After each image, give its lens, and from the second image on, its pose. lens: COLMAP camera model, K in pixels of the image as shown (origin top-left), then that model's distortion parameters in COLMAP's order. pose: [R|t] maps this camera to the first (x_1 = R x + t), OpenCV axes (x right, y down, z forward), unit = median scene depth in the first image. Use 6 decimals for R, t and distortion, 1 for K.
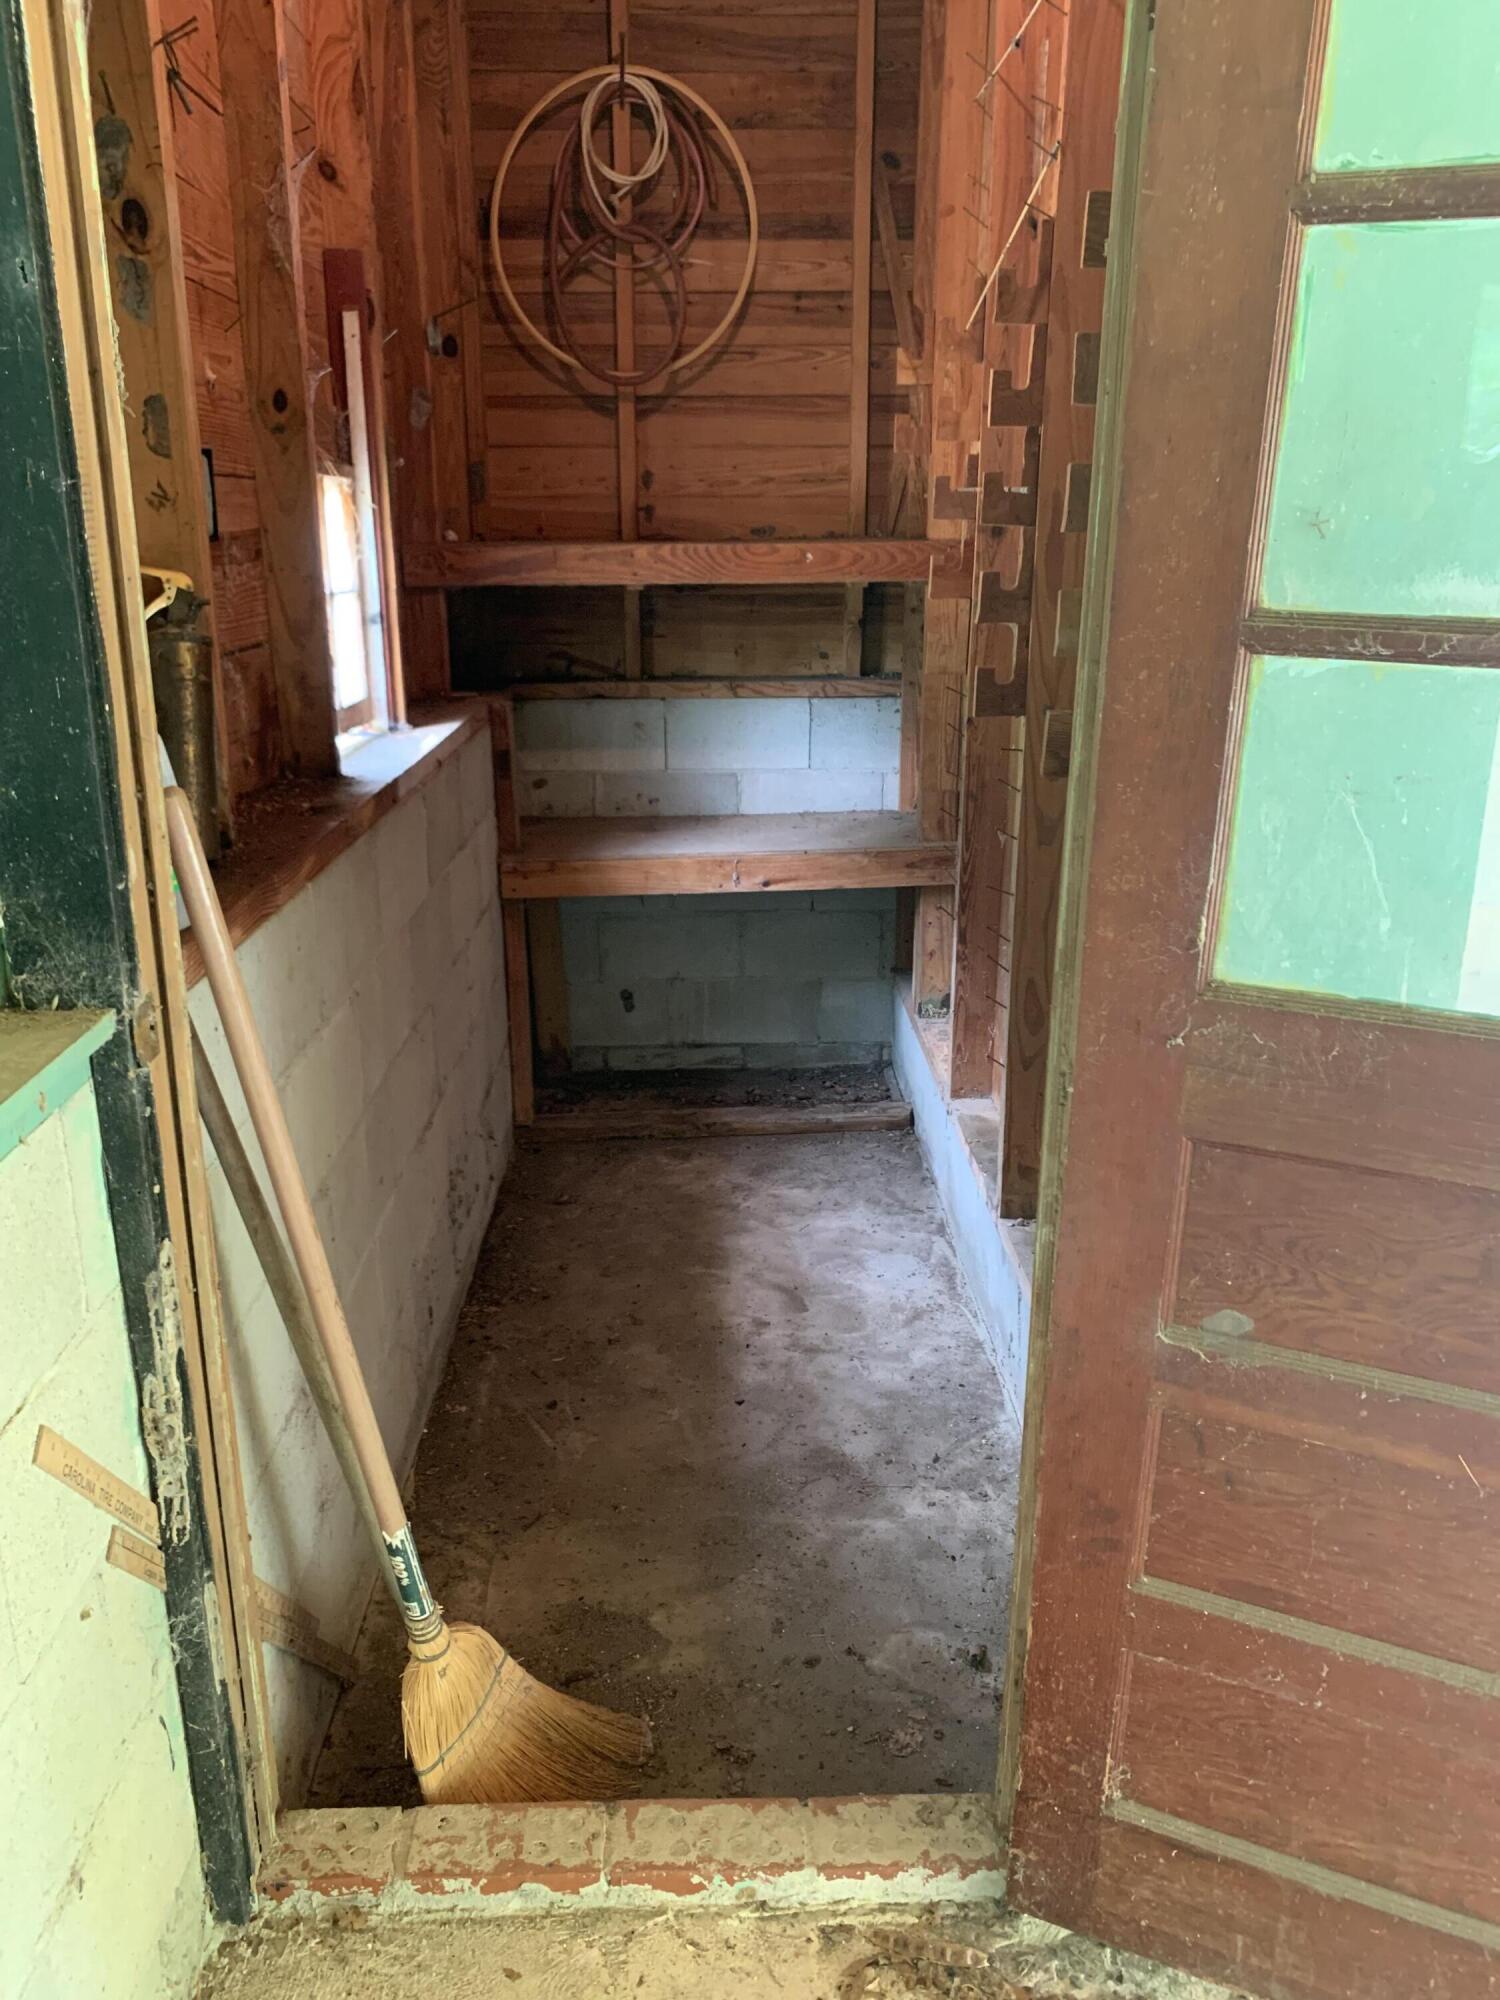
lens RADIAL K [[1546.2, 0, 752.0], [0, 1546.2, 1020.9], [0, 0, 1]] dist [0.004655, 0.000526]
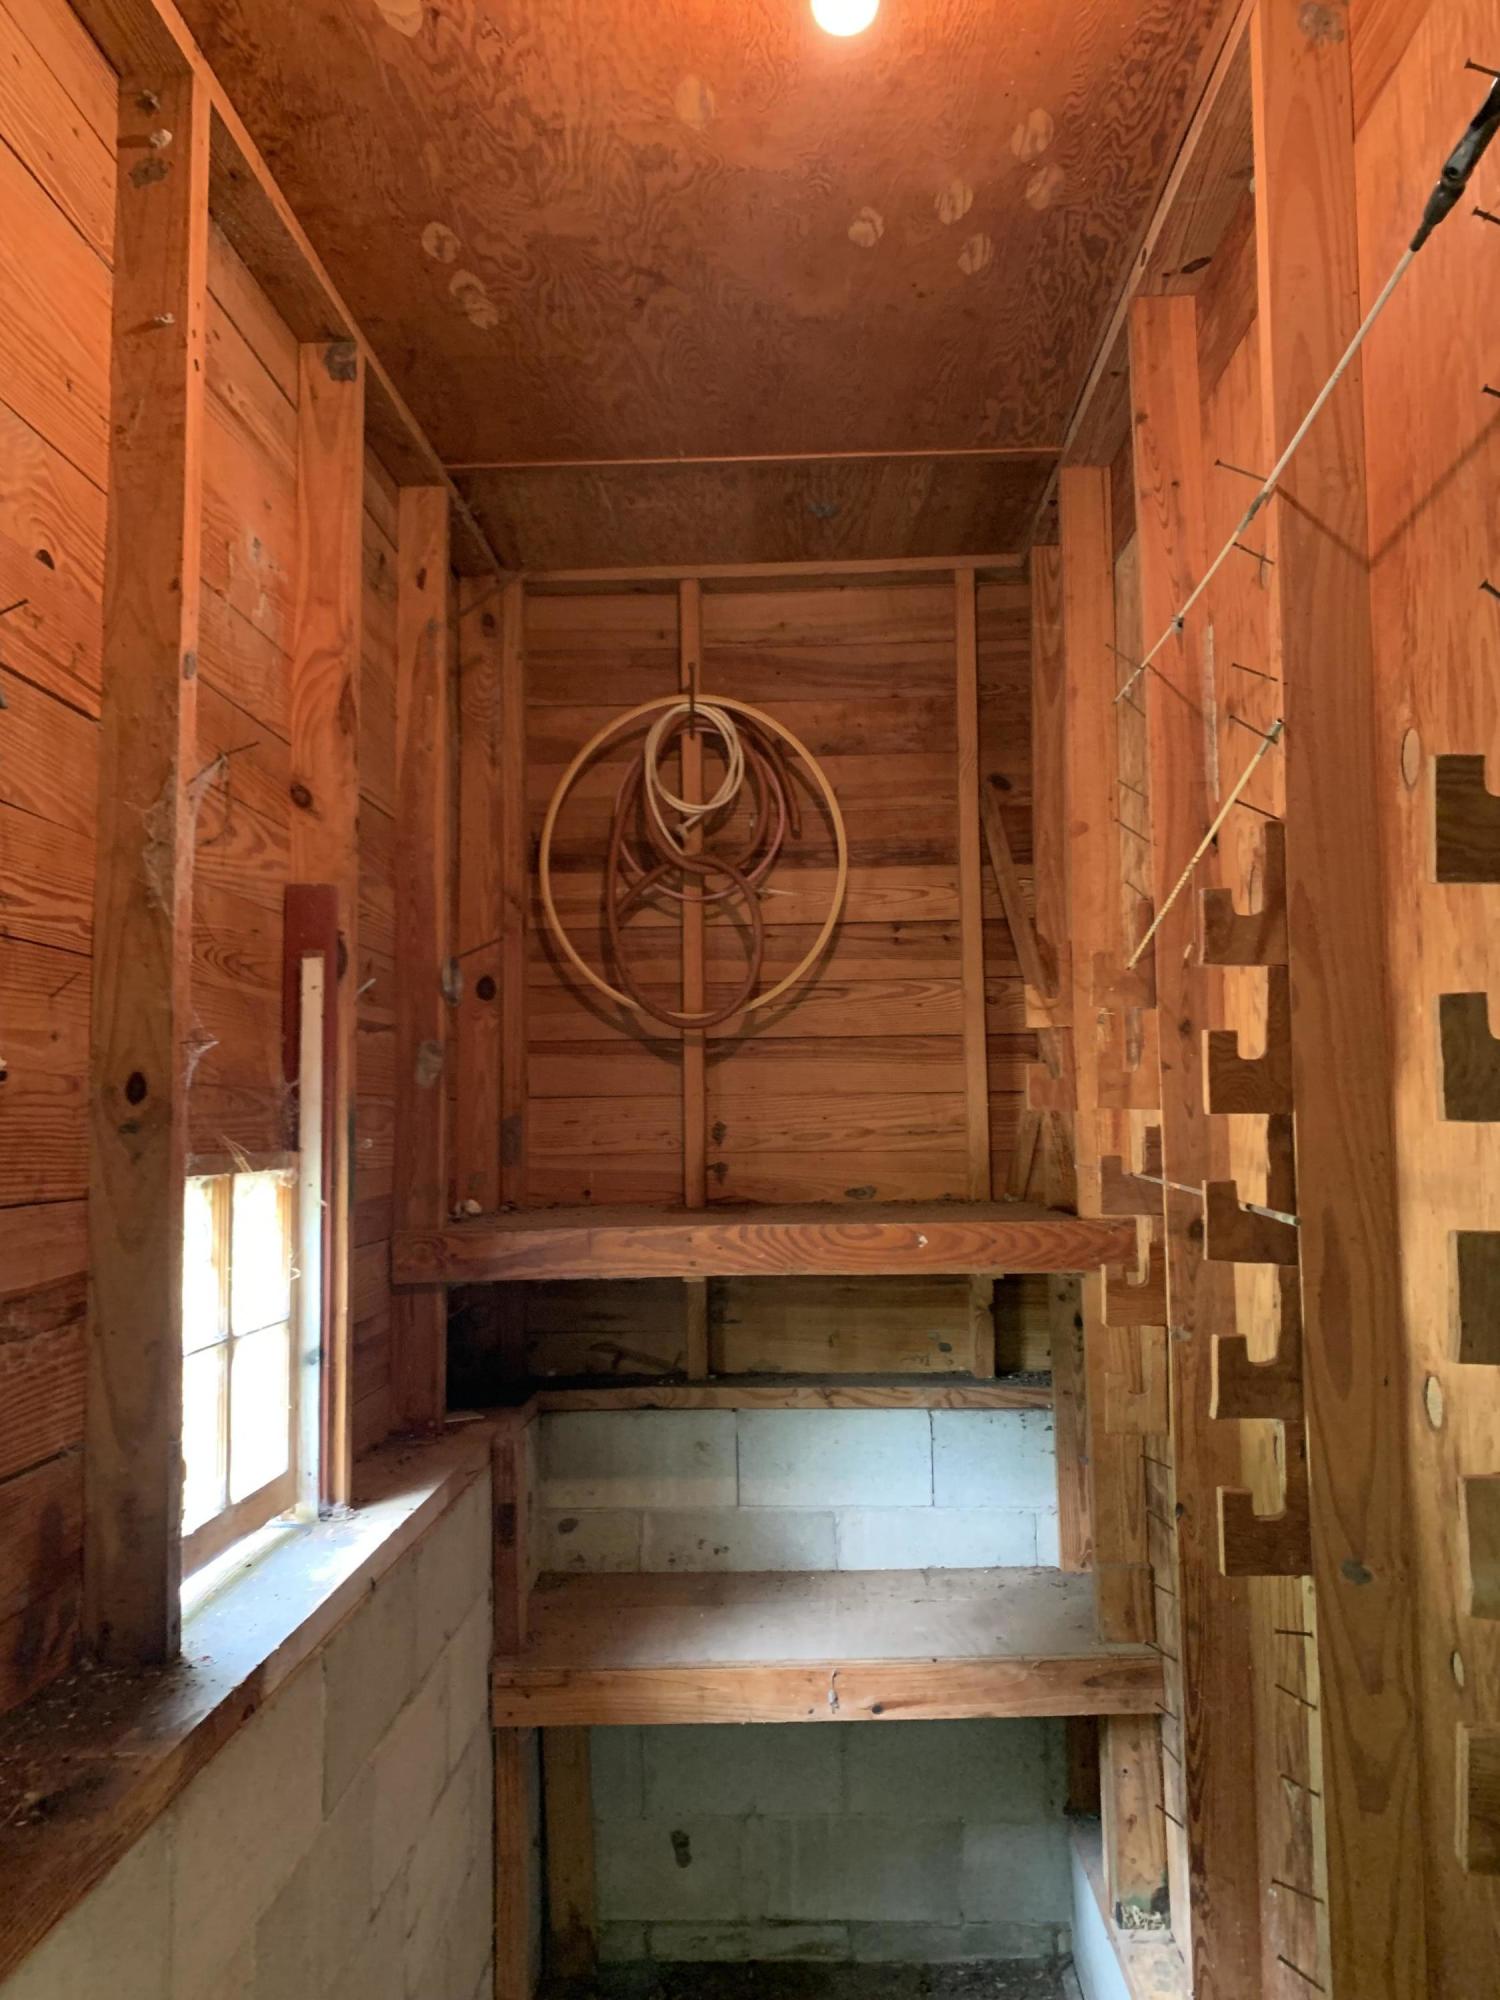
lens RADIAL K [[1531.4, 0, 818.2], [0, 1531.4, 1003.8], [0, 0, 1]] dist [0.302070, -0.448165]
pose [[0.999570, -0.019248, -0.022142, 0.004655], [0.009577, 0.927426, -0.373884, -0.116095], [0.027731, 0.373511, 0.927211, 0.236924]]
